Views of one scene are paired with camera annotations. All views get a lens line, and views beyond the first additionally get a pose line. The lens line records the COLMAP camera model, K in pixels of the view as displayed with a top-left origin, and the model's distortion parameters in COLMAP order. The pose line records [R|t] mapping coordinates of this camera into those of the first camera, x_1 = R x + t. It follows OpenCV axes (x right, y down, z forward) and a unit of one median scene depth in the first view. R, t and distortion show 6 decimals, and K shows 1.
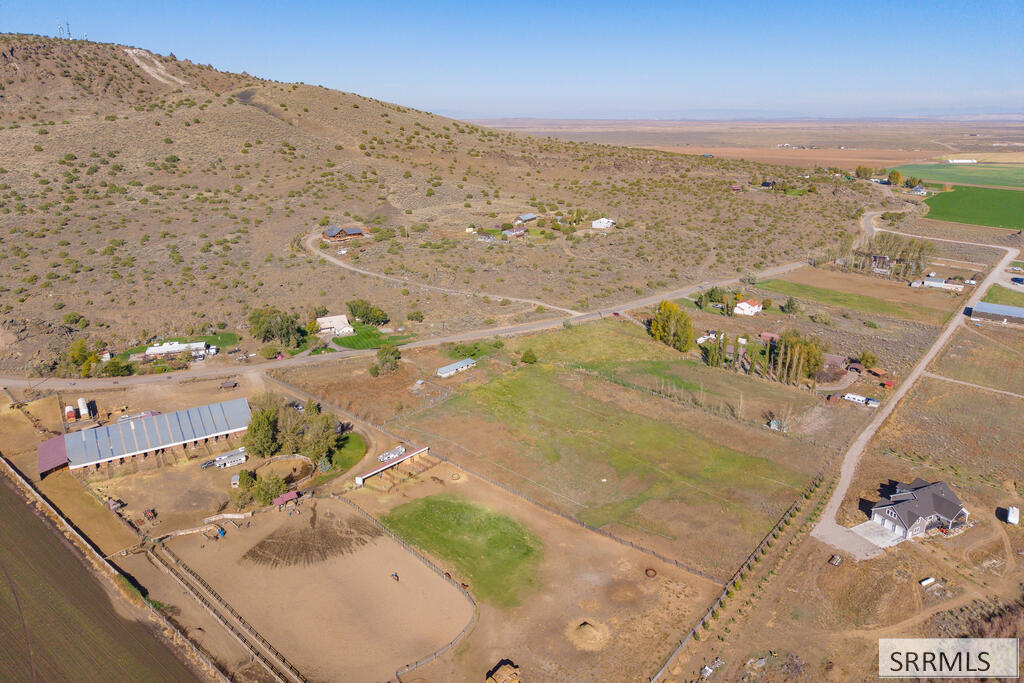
lens RADIAL K [[677.2, 0, 512.0], [0, 677.2, 341.5], [0, 0, 1]] dist [0.047890, -0.071819]
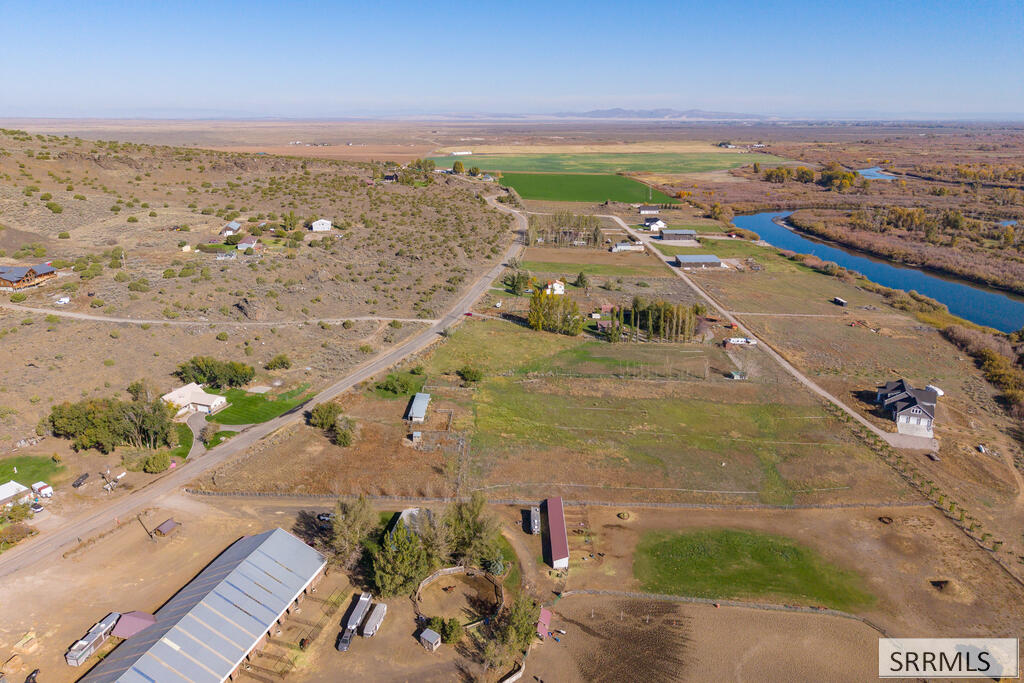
lens RADIAL K [[677.2, 0, 512.0], [0, 677.2, 341.5], [0, 0, 1]] dist [0.047890, -0.071819]
pose [[0.754504, -0.201910, 0.624464, -0.432634], [0.201632, 0.976796, 0.072211, -0.065328], [-0.624554, 0.071428, 0.777708, 0.263674]]
